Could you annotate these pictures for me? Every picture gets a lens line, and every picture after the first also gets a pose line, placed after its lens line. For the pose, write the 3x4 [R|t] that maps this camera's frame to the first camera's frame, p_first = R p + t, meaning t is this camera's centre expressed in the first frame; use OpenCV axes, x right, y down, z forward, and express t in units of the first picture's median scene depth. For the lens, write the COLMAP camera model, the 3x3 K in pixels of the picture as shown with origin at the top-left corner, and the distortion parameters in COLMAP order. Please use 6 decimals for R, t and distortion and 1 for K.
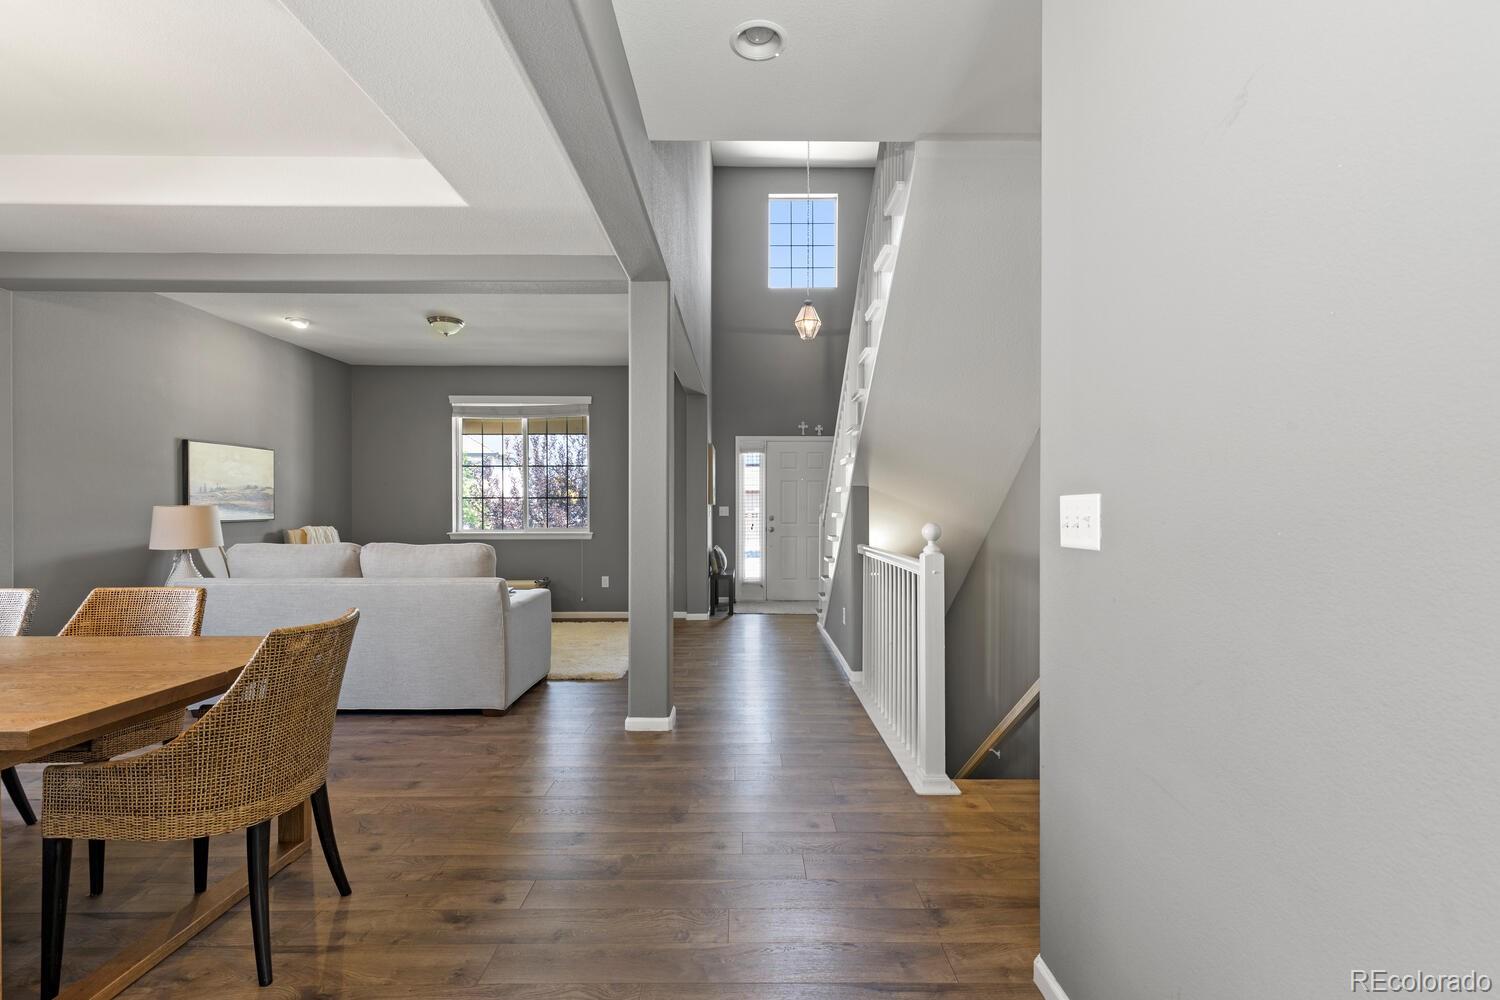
lens RADIAL K [[671.6, 0, 751.0], [0, 671.6, 508.8], [0, 0, 1]] dist [0.007122, -0.001650]
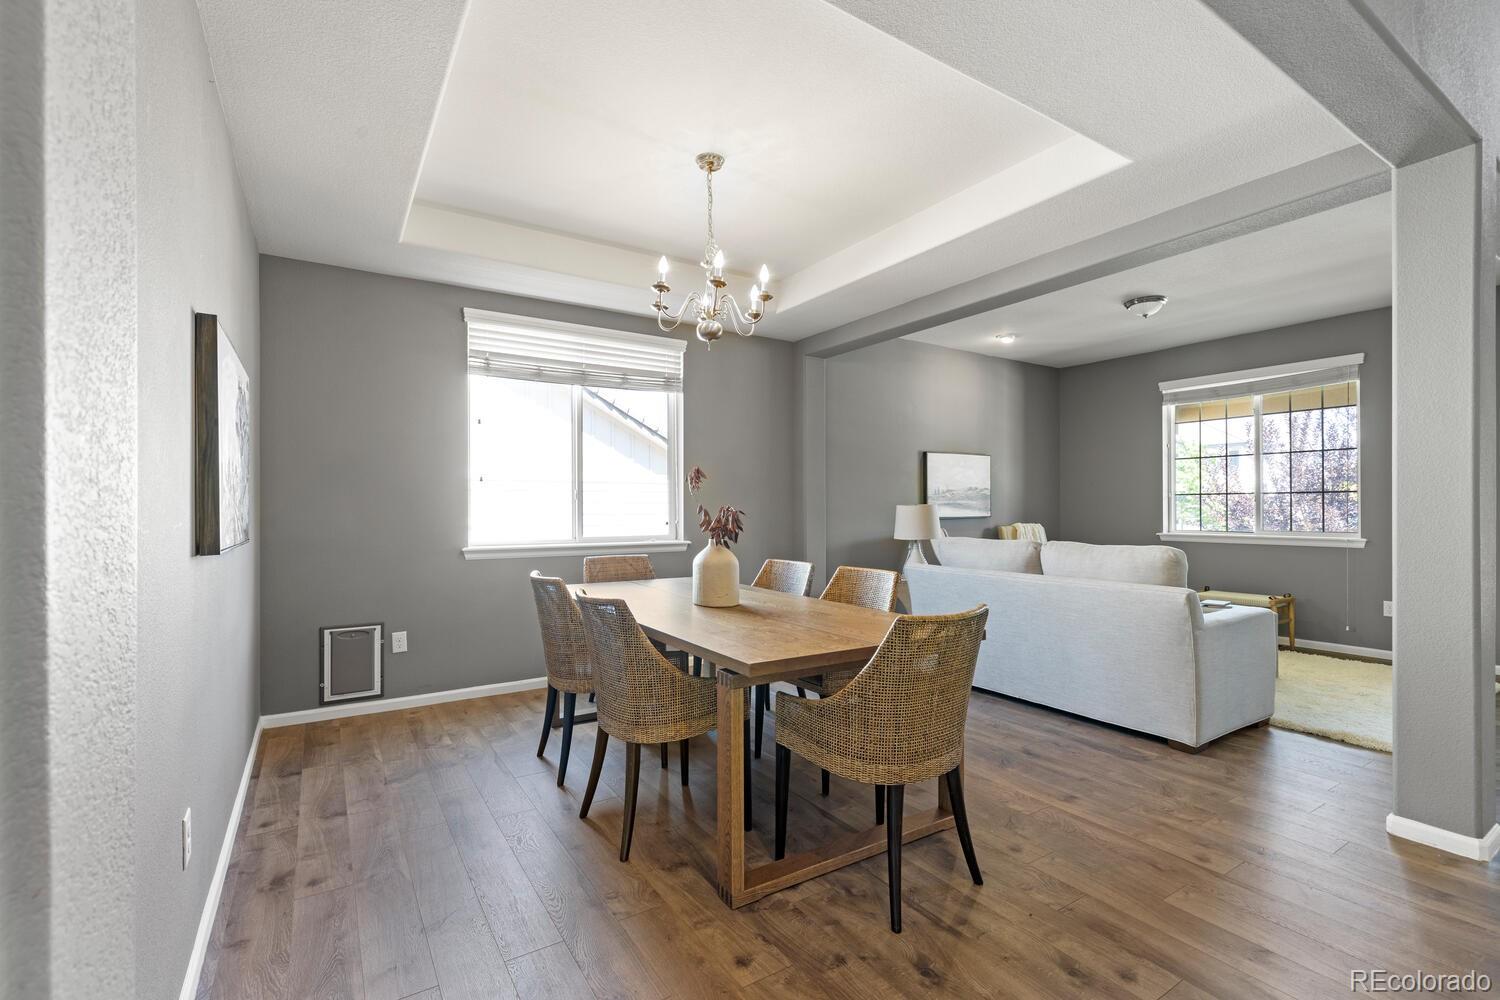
lens RADIAL K [[671.6, 0, 752.9], [0, 671.6, 505.8], [0, 0, 1]] dist [0.007122, -0.001650]
pose [[0.539106, -0.003956, -0.842229, 0.041663], [0.002027, 0.999992, -0.003400, 0.000829], [0.842236, 0.000126, 0.539110, 0.085834]]
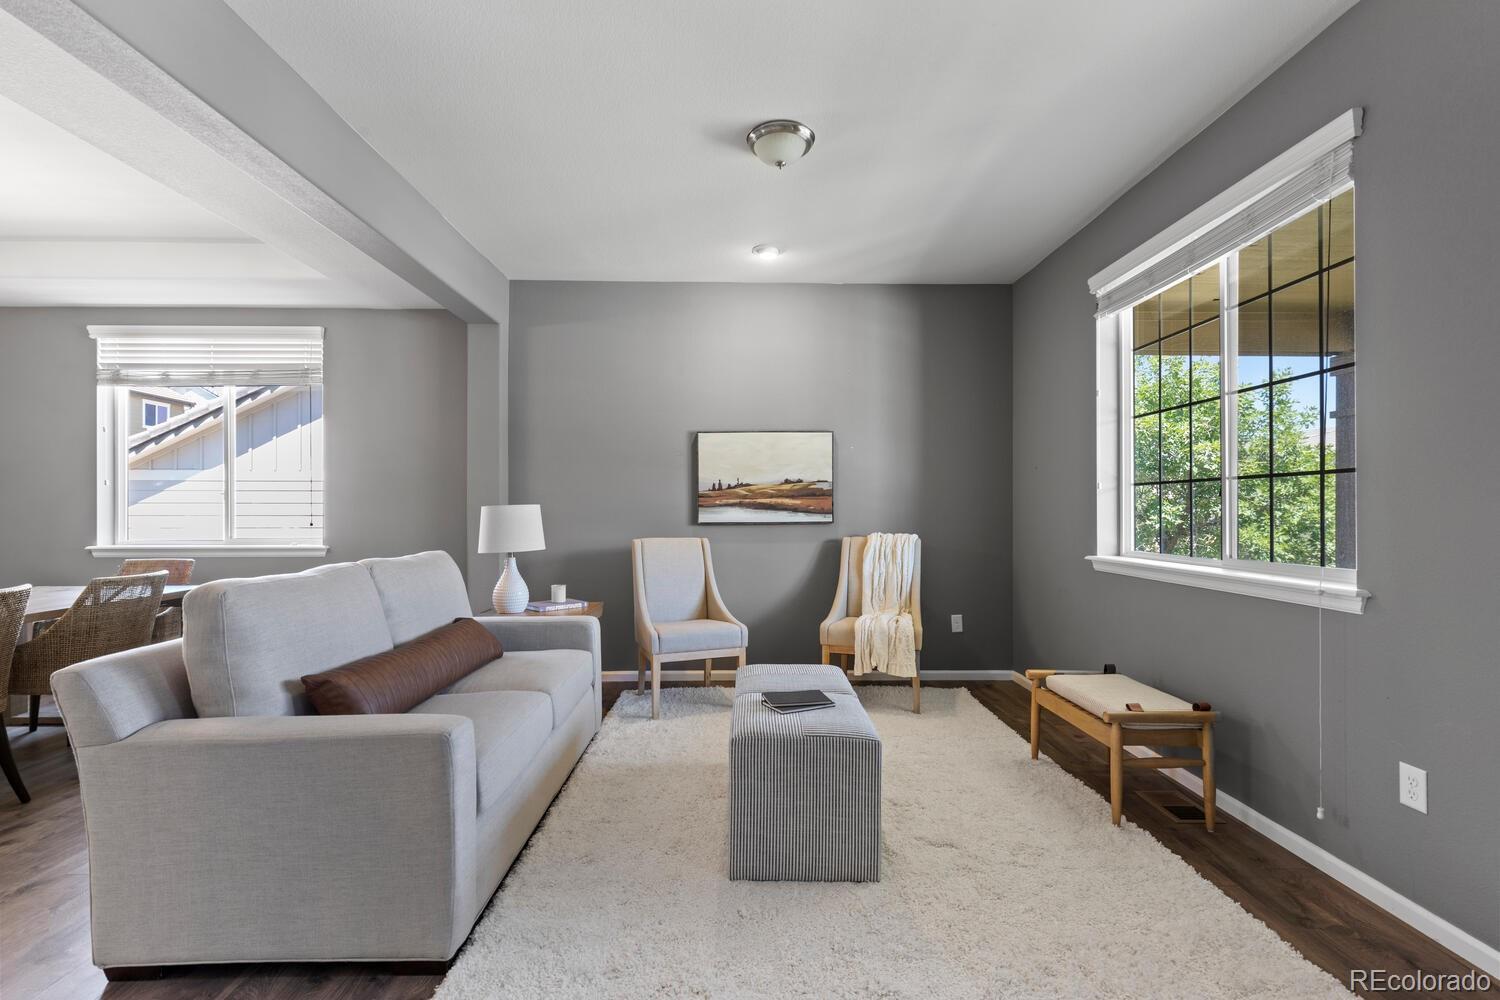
lens RADIAL K [[671.6, 0, 753.9], [0, 671.6, 507.9], [0, 0, 1]] dist [0.007122, -0.001650]
pose [[0.021877, -0.000137, -0.999761, 0.076652], [0.003577, 0.999994, -0.000059, -0.001081], [0.999754, -0.003575, 0.021877, 1.386251]]
